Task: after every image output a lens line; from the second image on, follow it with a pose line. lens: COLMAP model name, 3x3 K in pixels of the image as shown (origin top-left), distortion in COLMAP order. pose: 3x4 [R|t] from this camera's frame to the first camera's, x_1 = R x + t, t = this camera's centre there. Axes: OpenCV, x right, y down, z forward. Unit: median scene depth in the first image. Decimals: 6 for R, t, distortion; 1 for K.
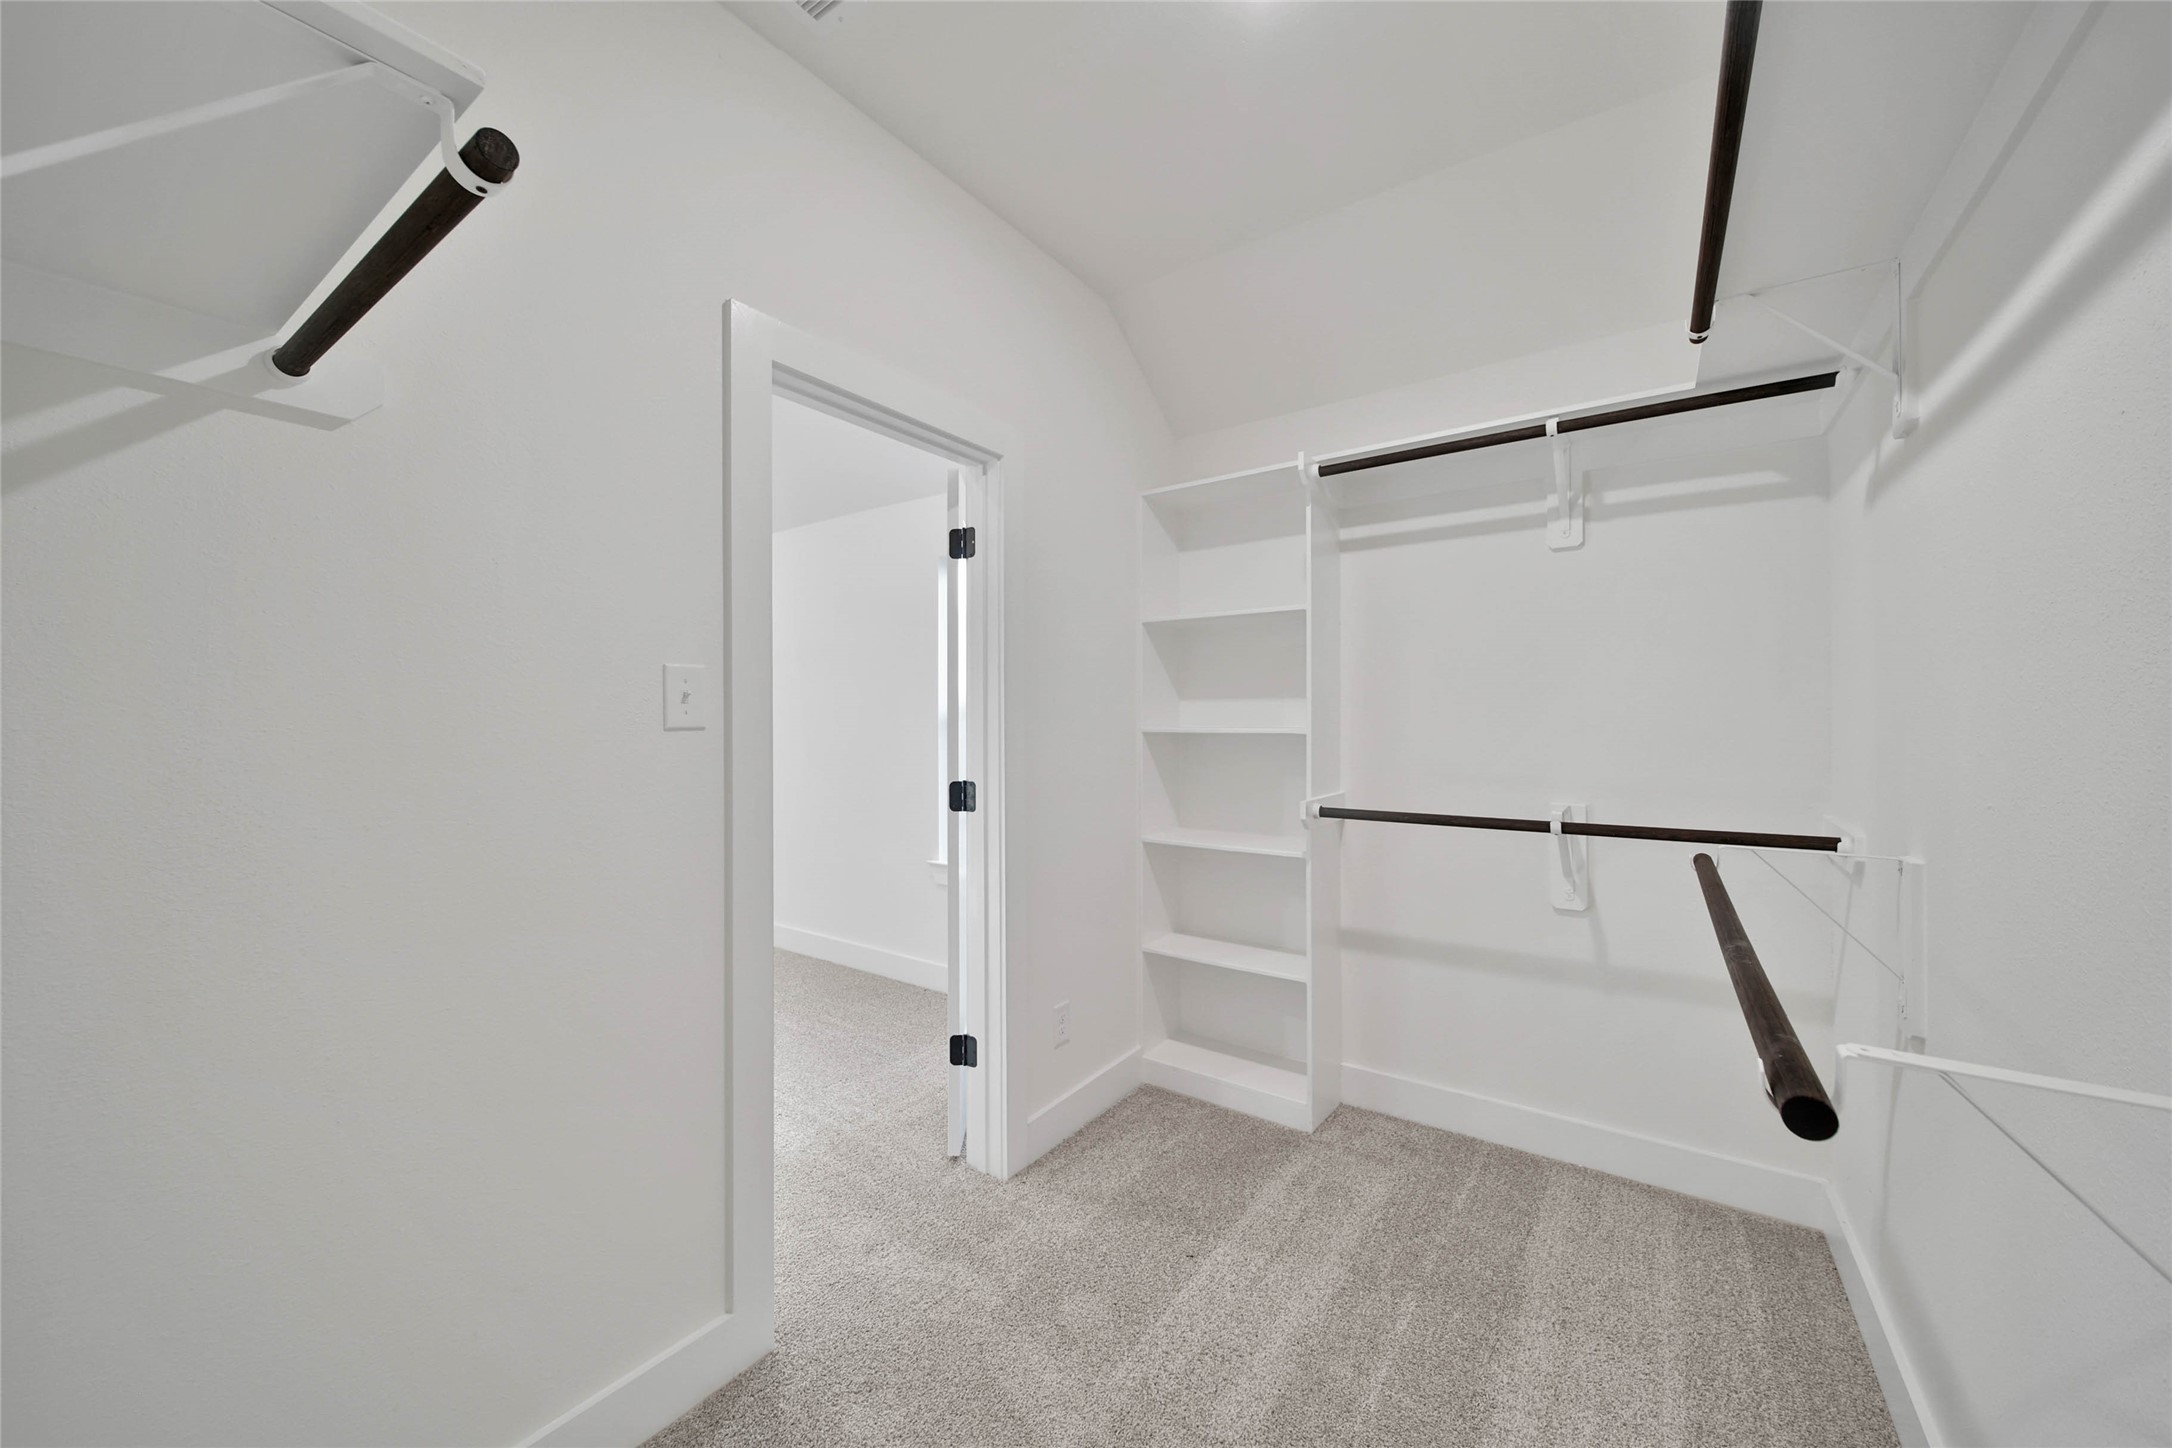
lens RADIAL K [[799.5, 0, 1079.9], [0, 799.5, 715.2], [0, 0, 1]] dist [-0.000820, -0.000429]
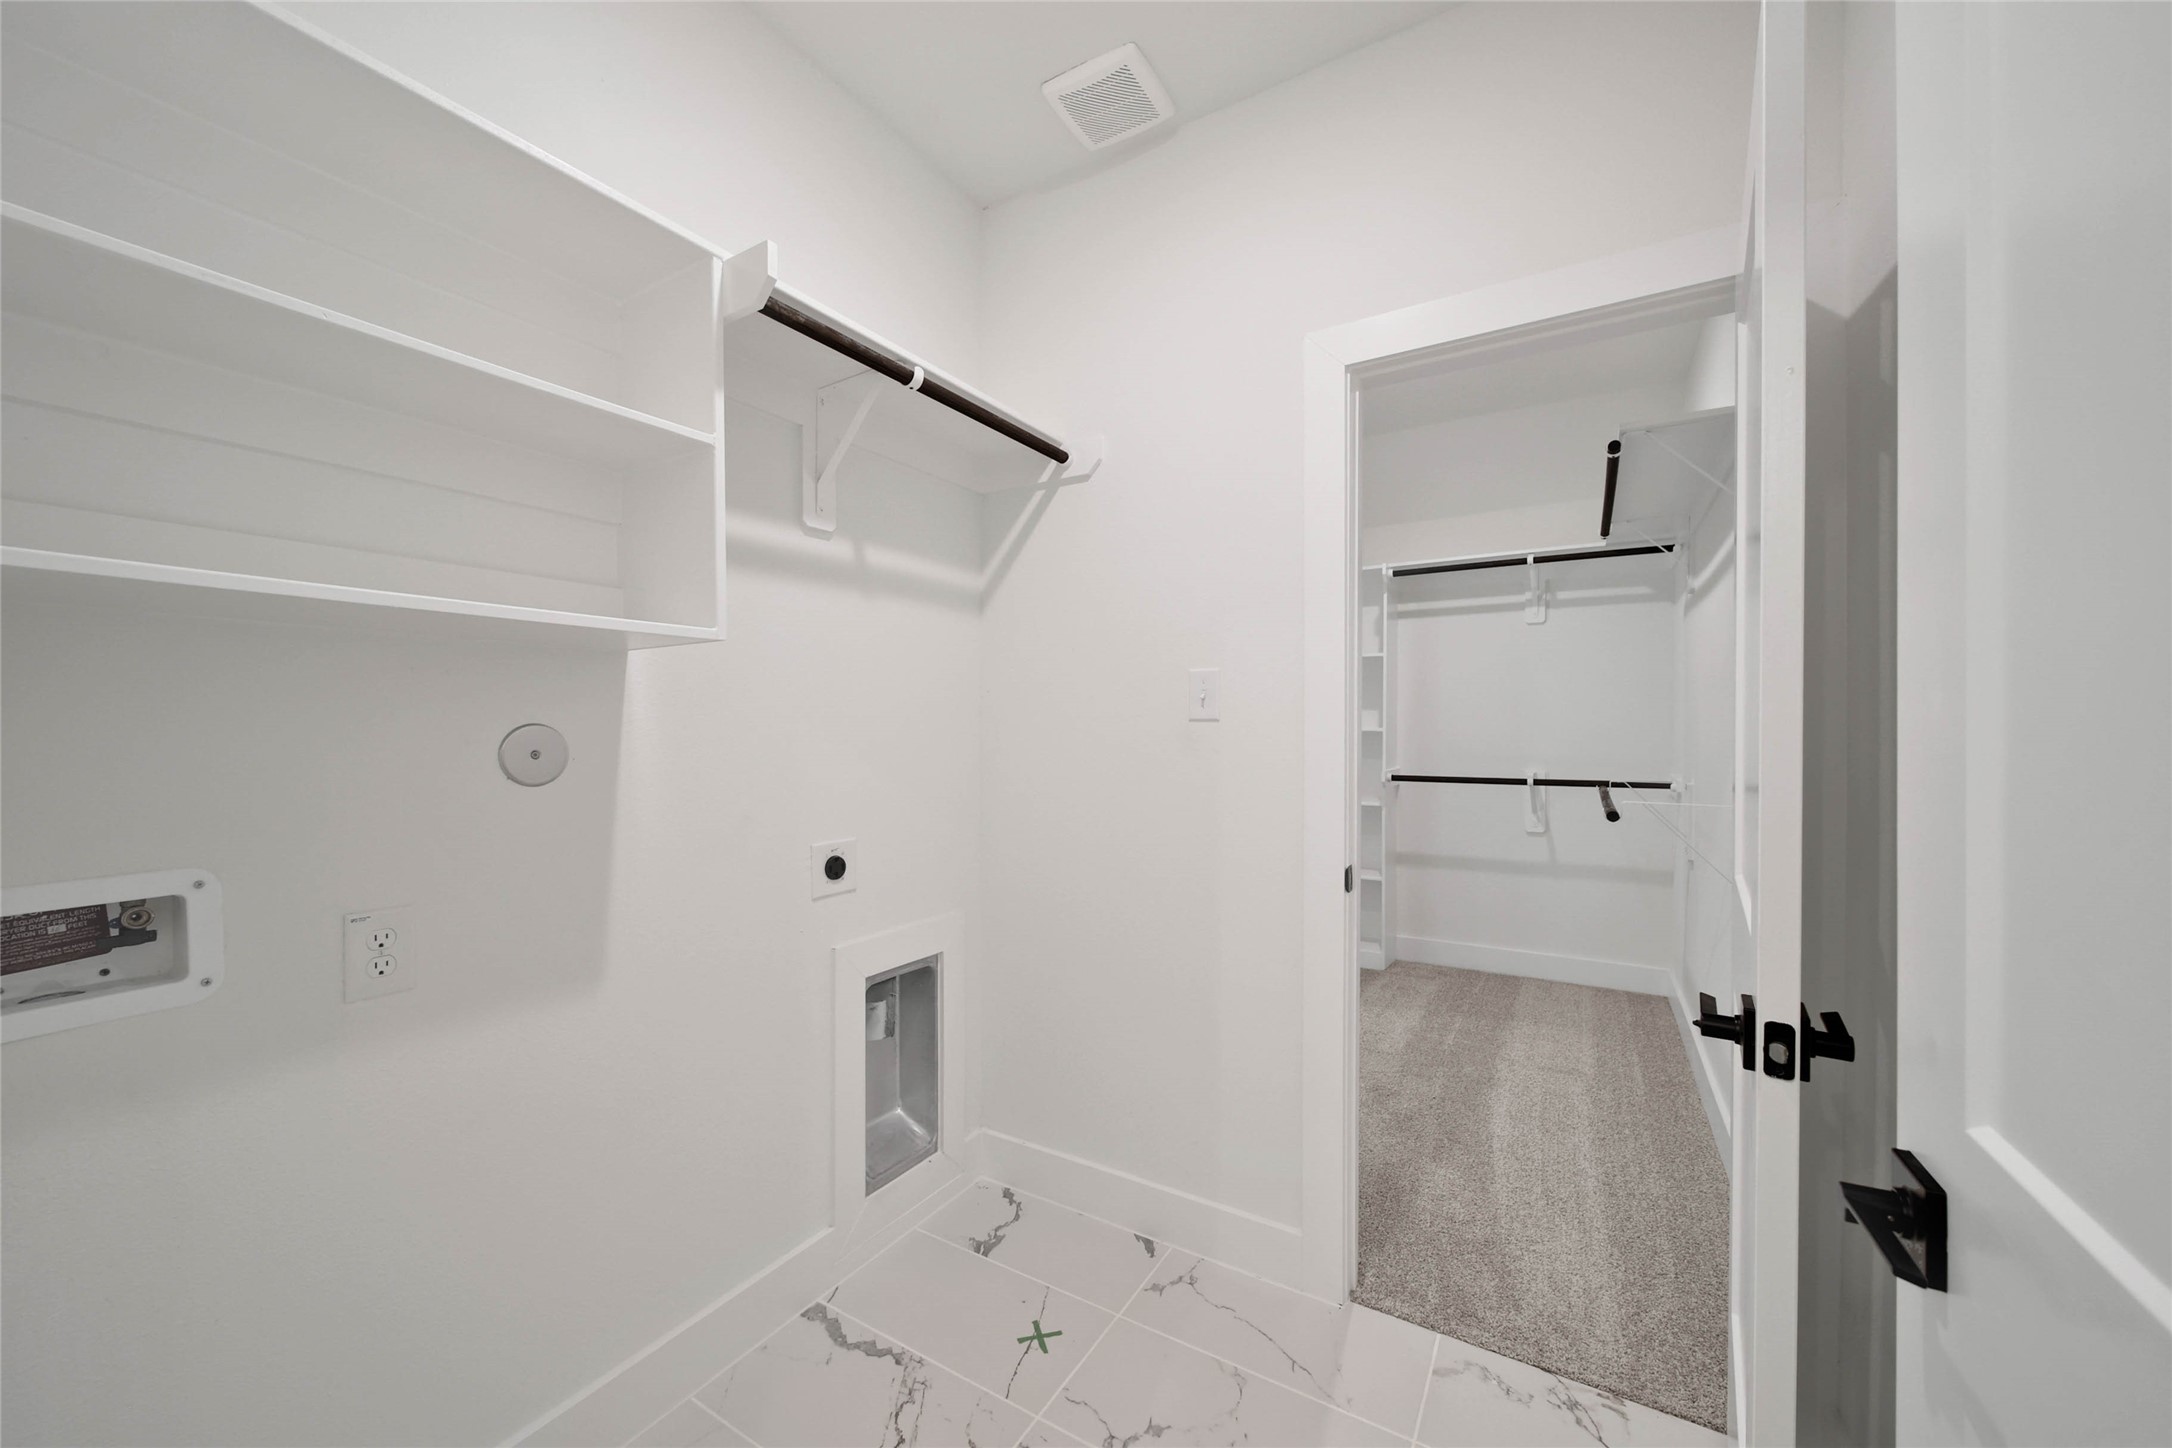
lens RADIAL K [[799.5, 0, 1092.0], [0, 799.5, 733.7], [0, 0, 1]] dist [-0.000820, -0.000429]
pose [[0.997848, 0.000636, 0.065569, -0.465683], [-0.001666, 0.999876, 0.015658, 0.004239], [-0.065551, -0.015734, 0.997725, -0.670440]]
